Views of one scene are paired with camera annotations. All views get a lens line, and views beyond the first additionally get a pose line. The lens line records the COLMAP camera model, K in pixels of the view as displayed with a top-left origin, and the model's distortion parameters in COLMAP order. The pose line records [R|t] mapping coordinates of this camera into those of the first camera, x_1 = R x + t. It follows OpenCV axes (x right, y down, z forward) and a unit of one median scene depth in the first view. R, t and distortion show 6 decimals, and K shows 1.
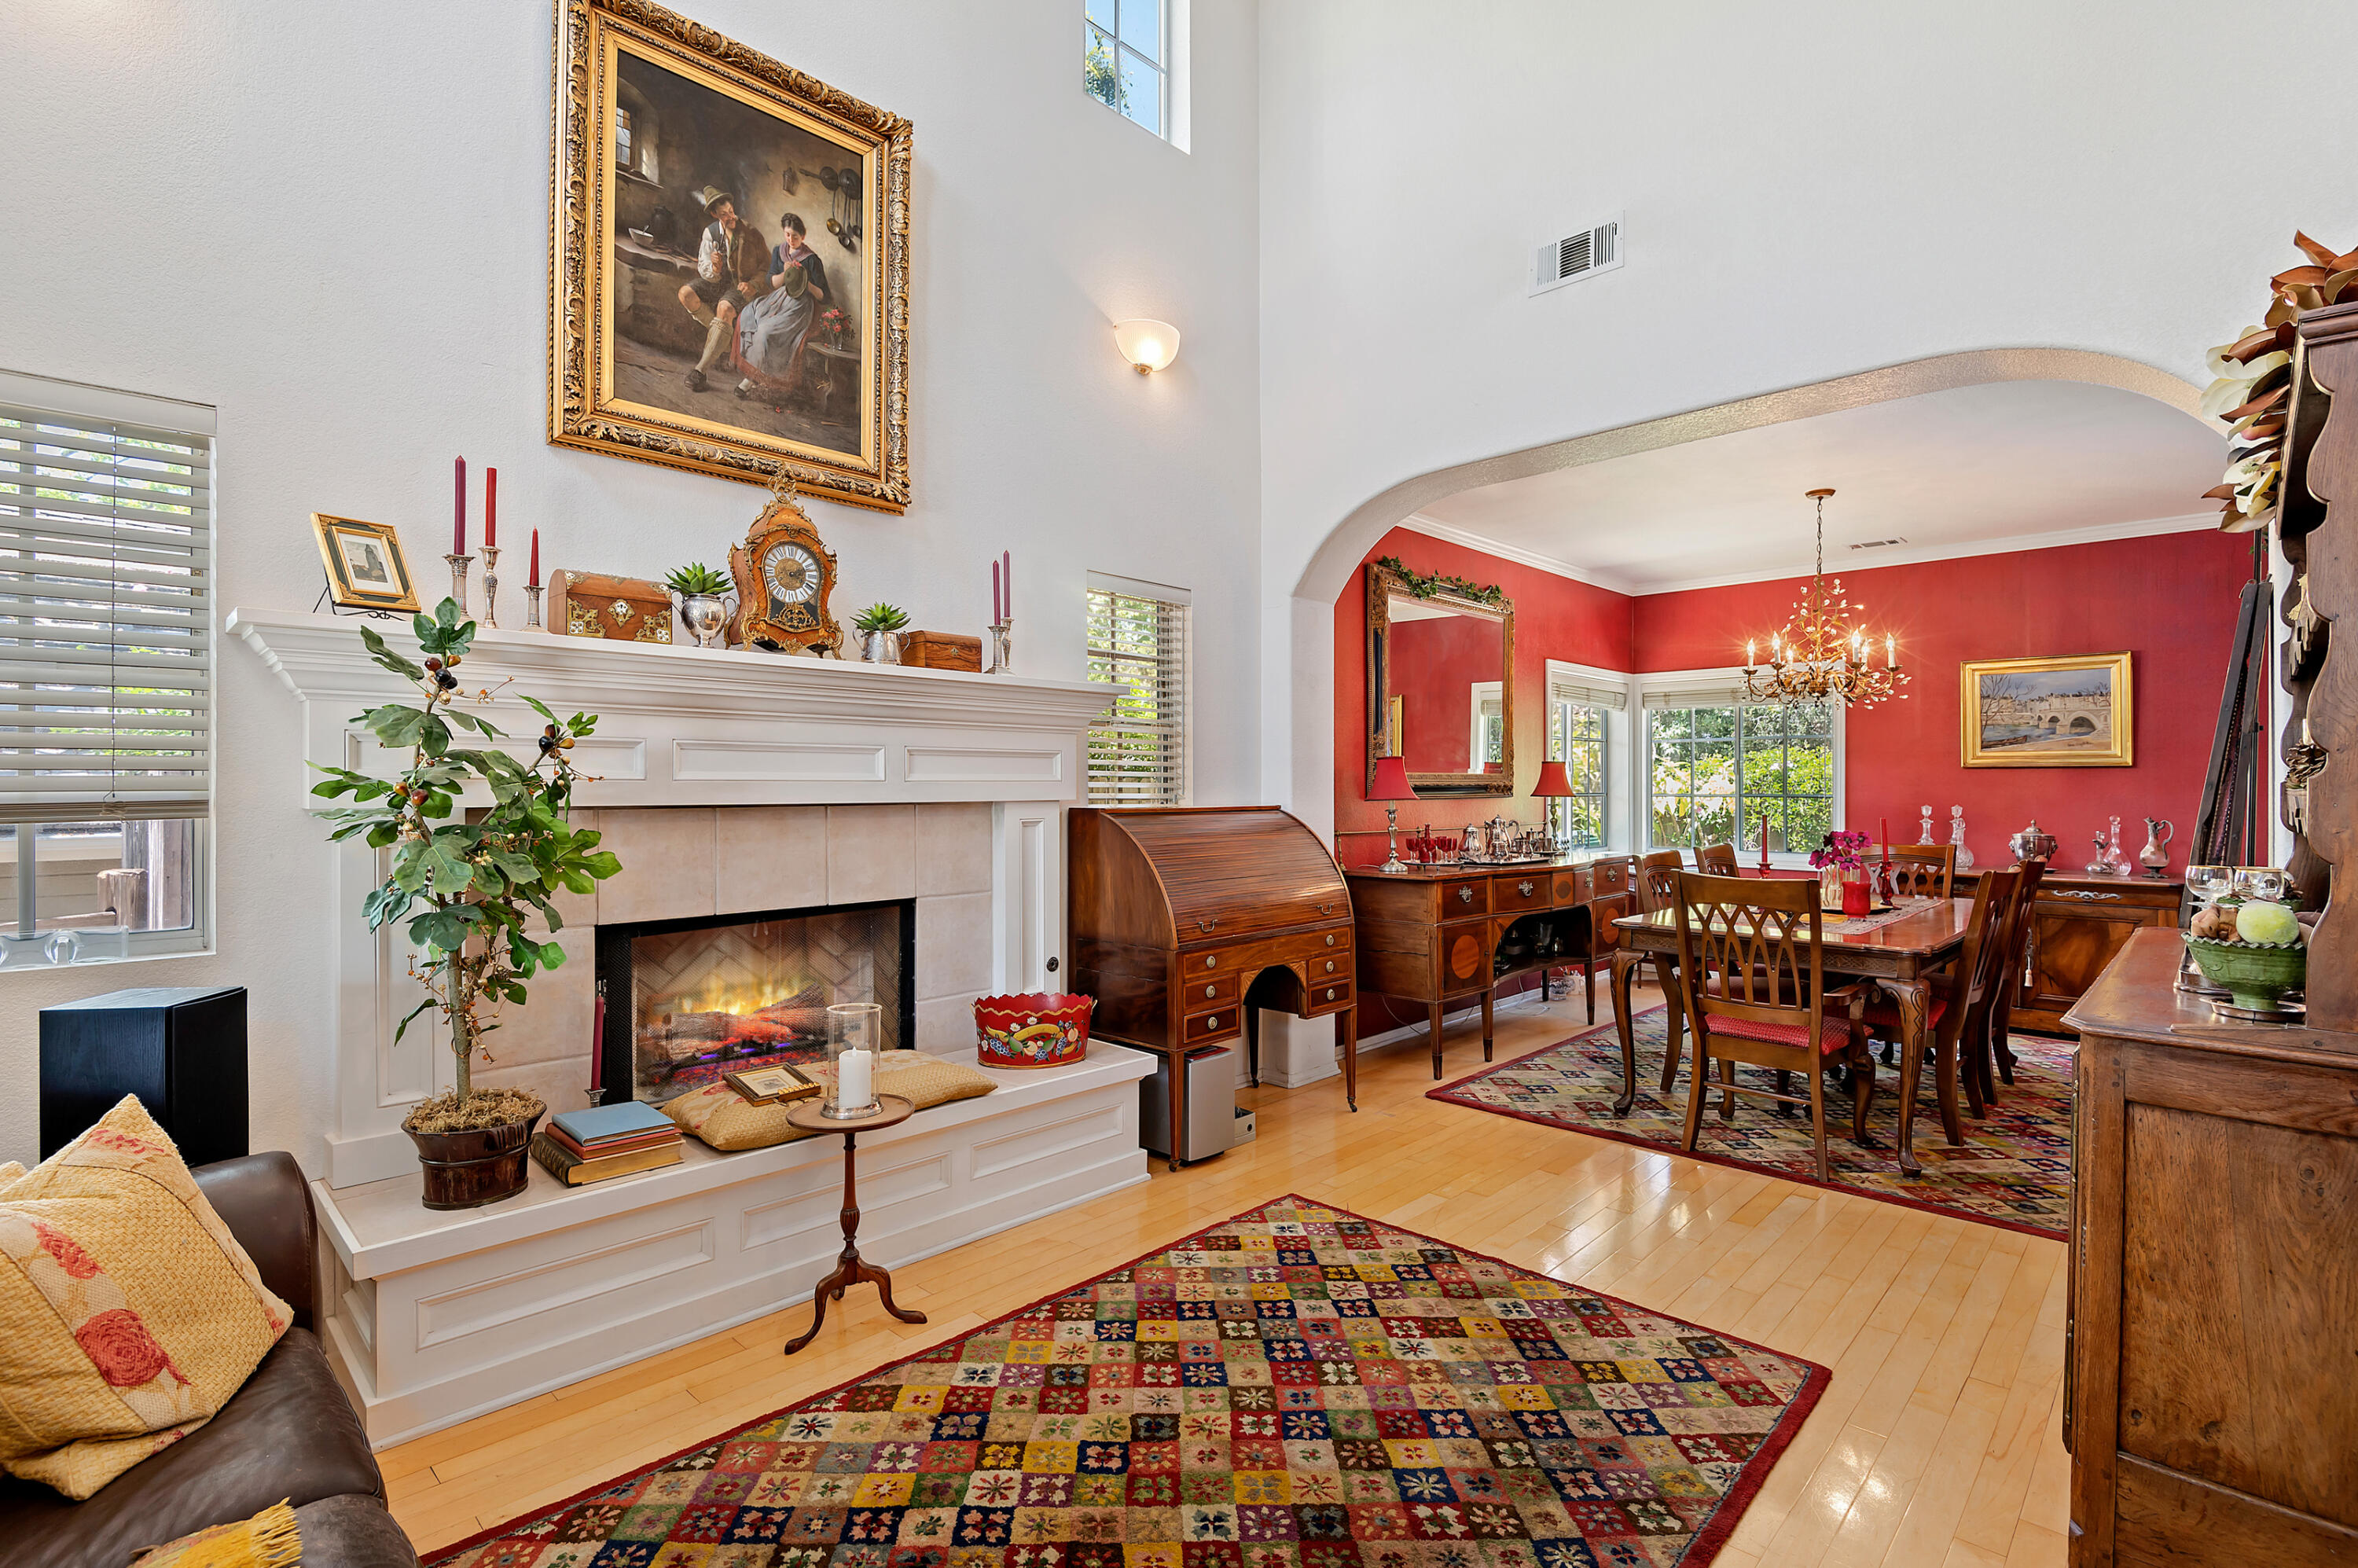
lens RADIAL K [[1074.2, 0, 1214.4], [0, 1074.2, 782.3], [0, 0, 1]] dist [0.020362, -0.004012]
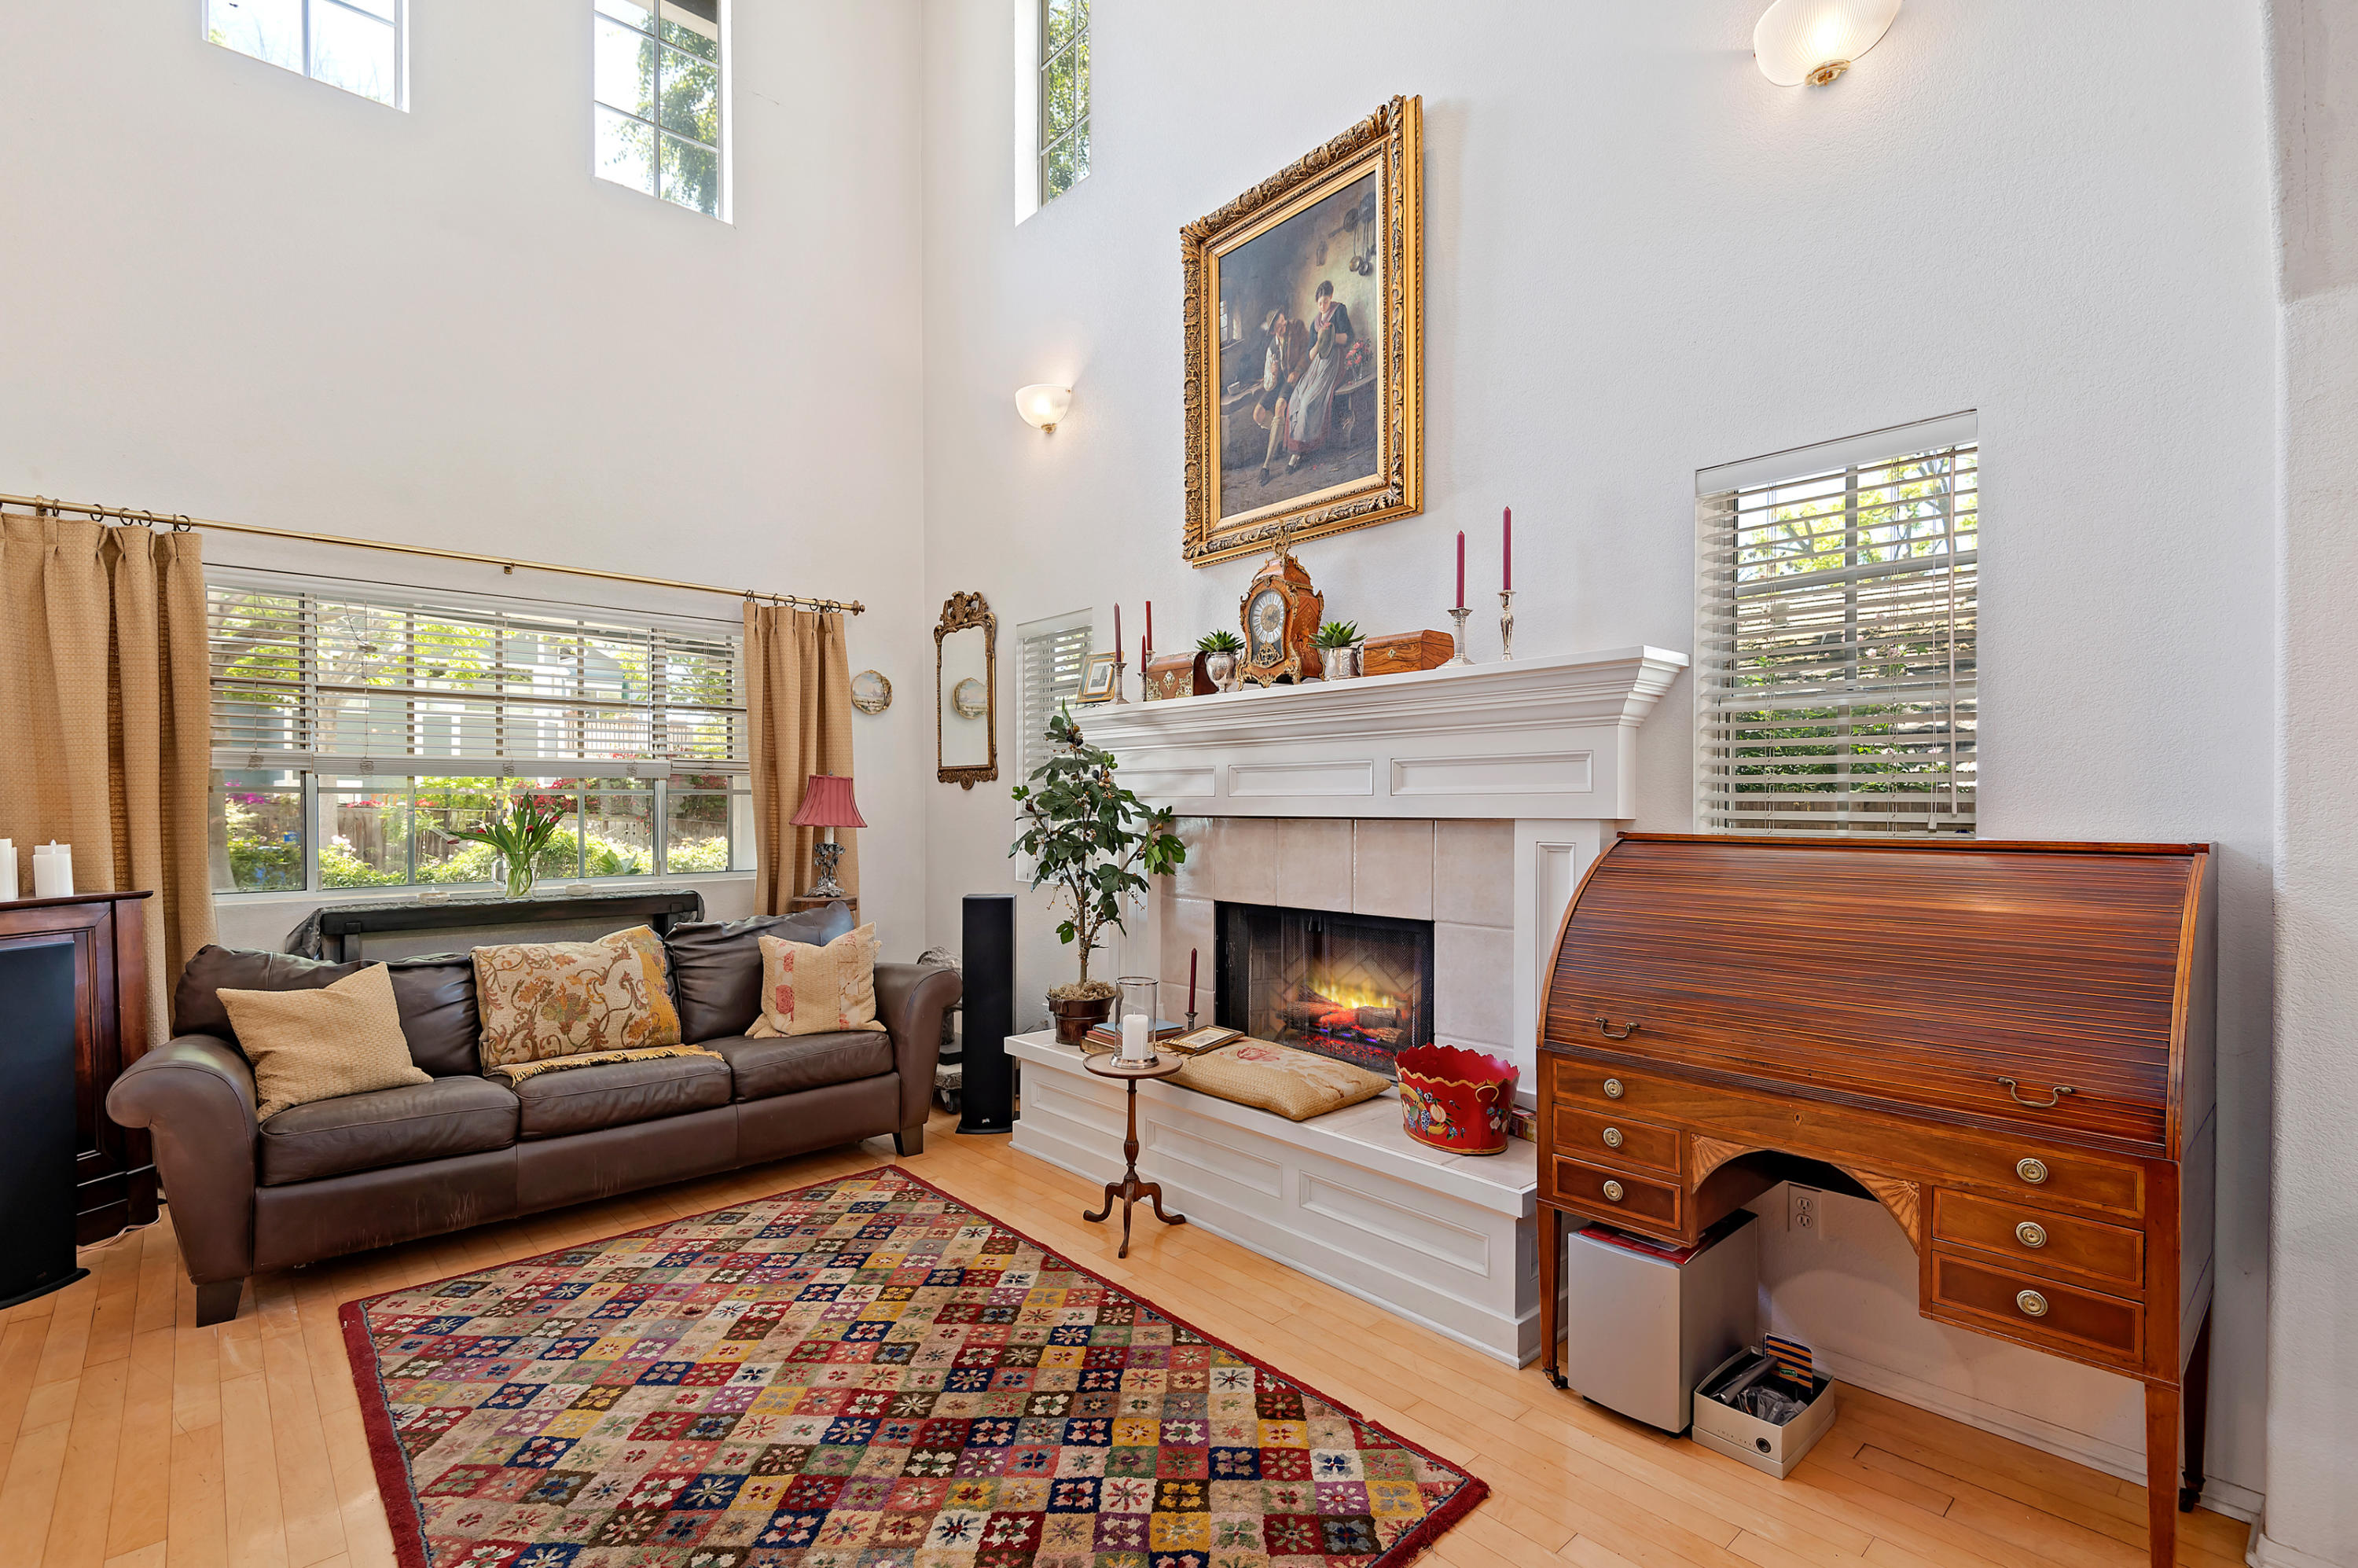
lens RADIAL K [[1074.2, 0, 1186.8], [0, 1074.2, 805.0], [0, 0, 1]] dist [0.020362, -0.004012]
pose [[-0.071599, 0.006724, -0.997411, 0.480260], [0.010972, 0.999922, 0.005954, -0.000020], [0.997373, -0.010518, -0.071667, 0.622114]]
